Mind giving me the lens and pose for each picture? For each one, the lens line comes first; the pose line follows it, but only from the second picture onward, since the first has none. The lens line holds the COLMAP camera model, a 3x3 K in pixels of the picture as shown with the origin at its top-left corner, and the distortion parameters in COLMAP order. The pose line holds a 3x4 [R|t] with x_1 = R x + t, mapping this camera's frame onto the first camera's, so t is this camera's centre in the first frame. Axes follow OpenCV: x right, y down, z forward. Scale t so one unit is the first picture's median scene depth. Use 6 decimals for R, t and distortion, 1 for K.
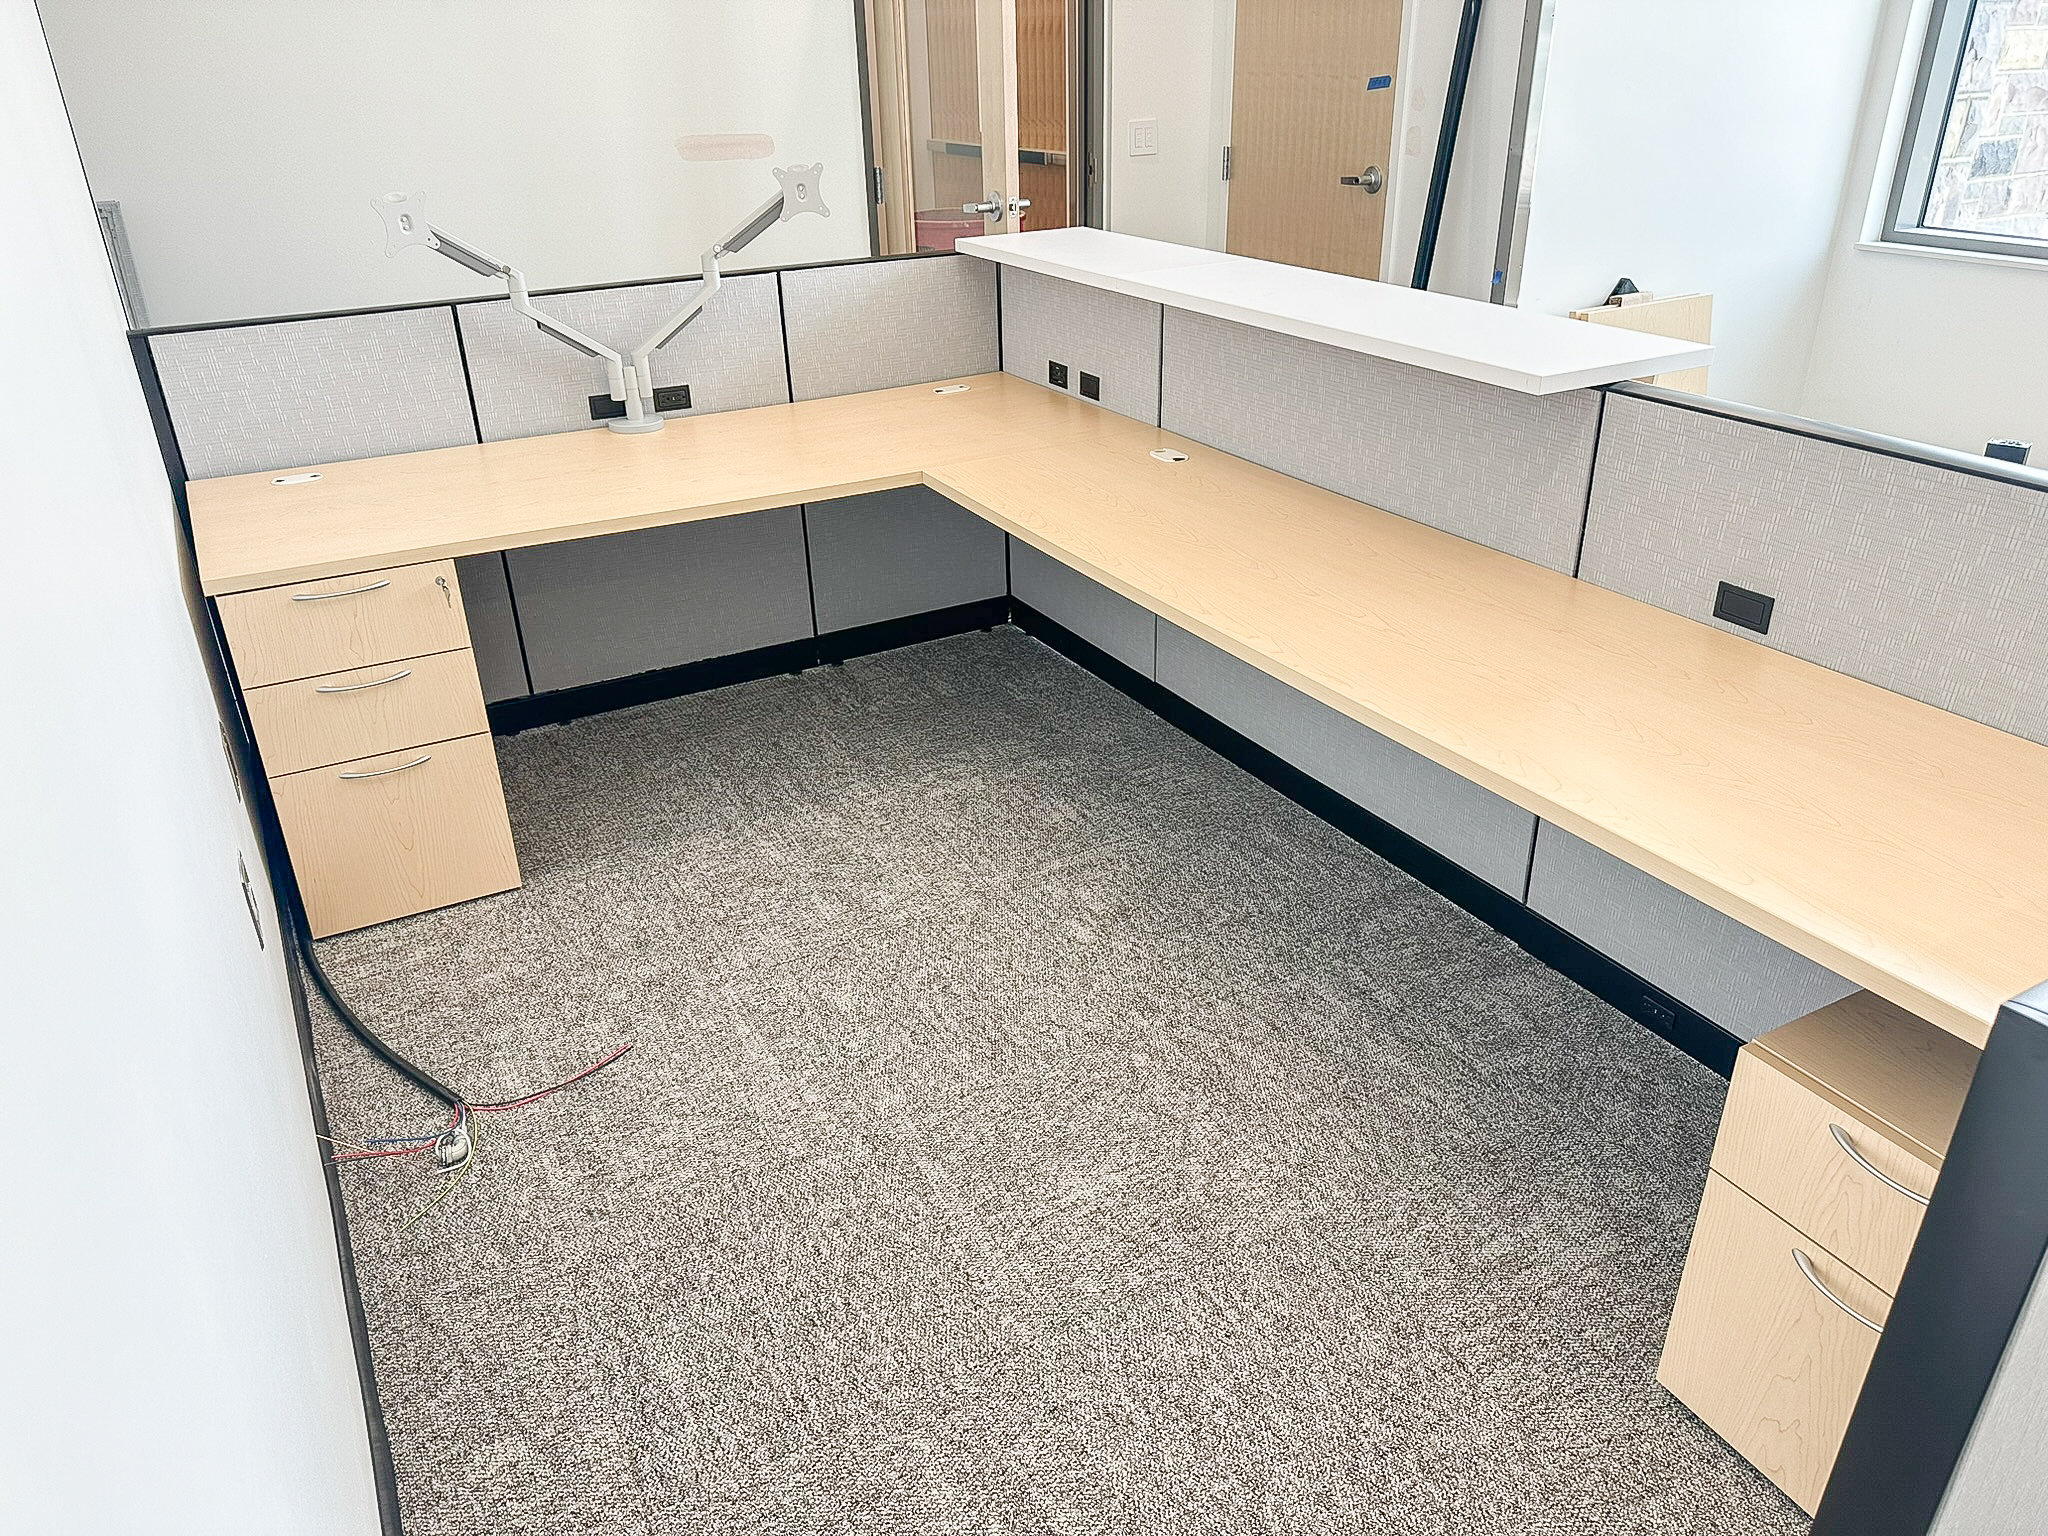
lens RADIAL K [[1455.6, 0, 1030.8], [0, 1455.6, 755.5], [0, 0, 1]] dist [0.063236, -0.063681]
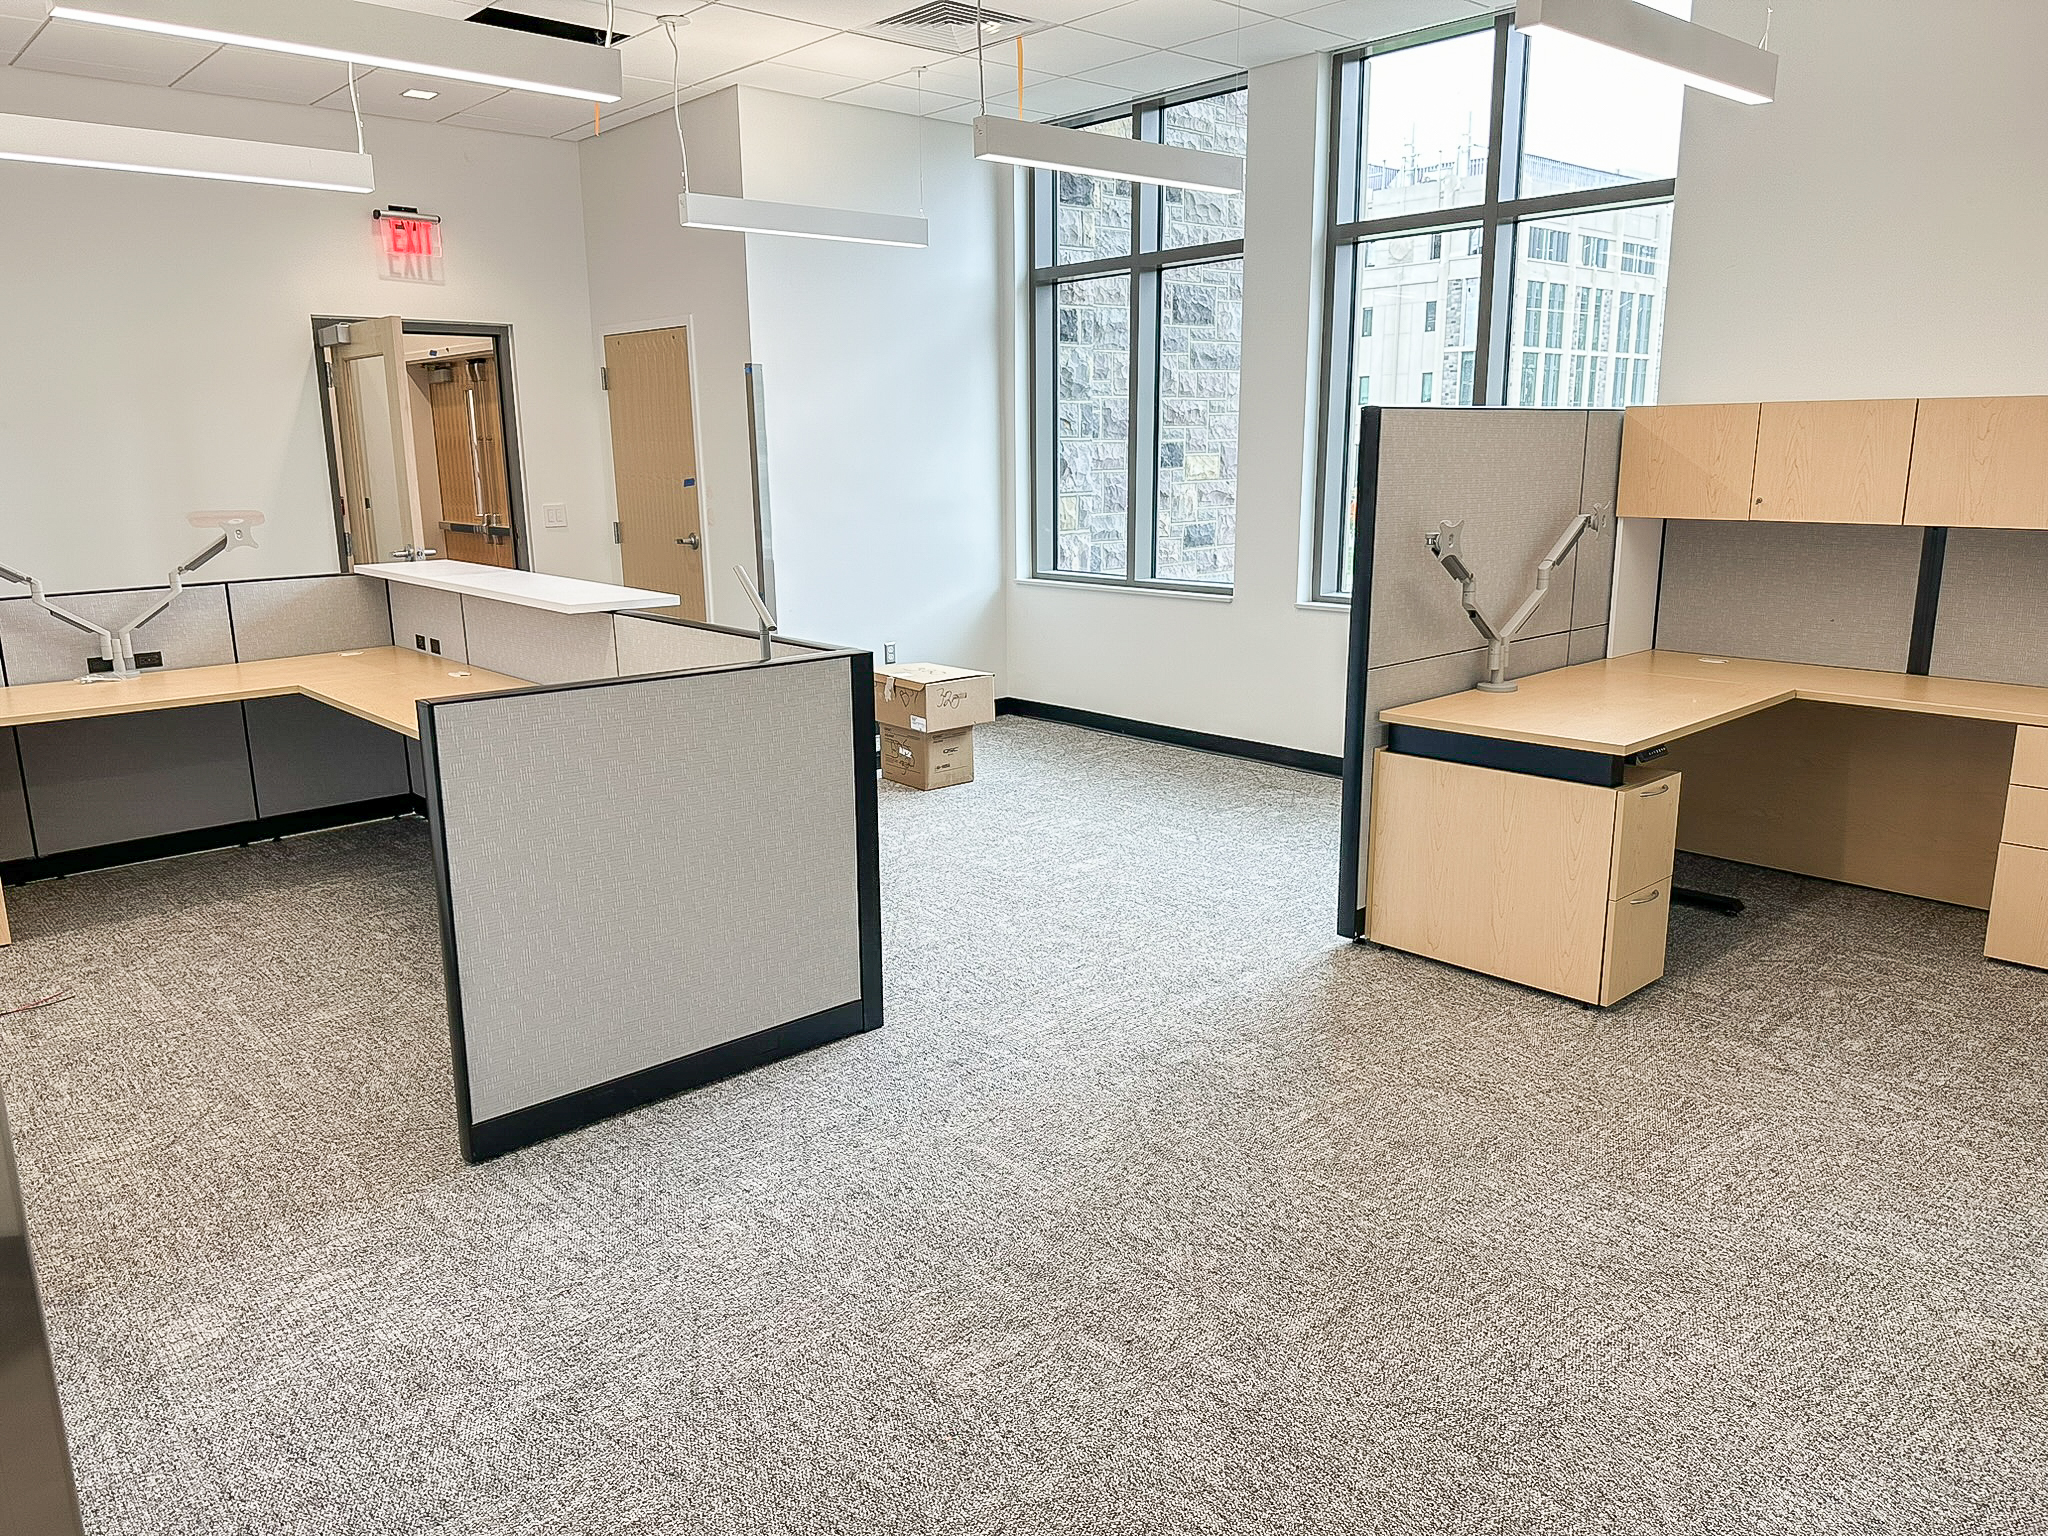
lens RADIAL K [[1455.6, 0, 1020.6], [0, 1455.6, 774.6], [0, 0, 1]] dist [0.063236, -0.063681]
pose [[0.975743, -0.038825, 0.215450, 0.313725], [0.088459, 0.970151, -0.225794, 0.307128], [-0.200252, 0.239375, 0.950052, -0.640372]]
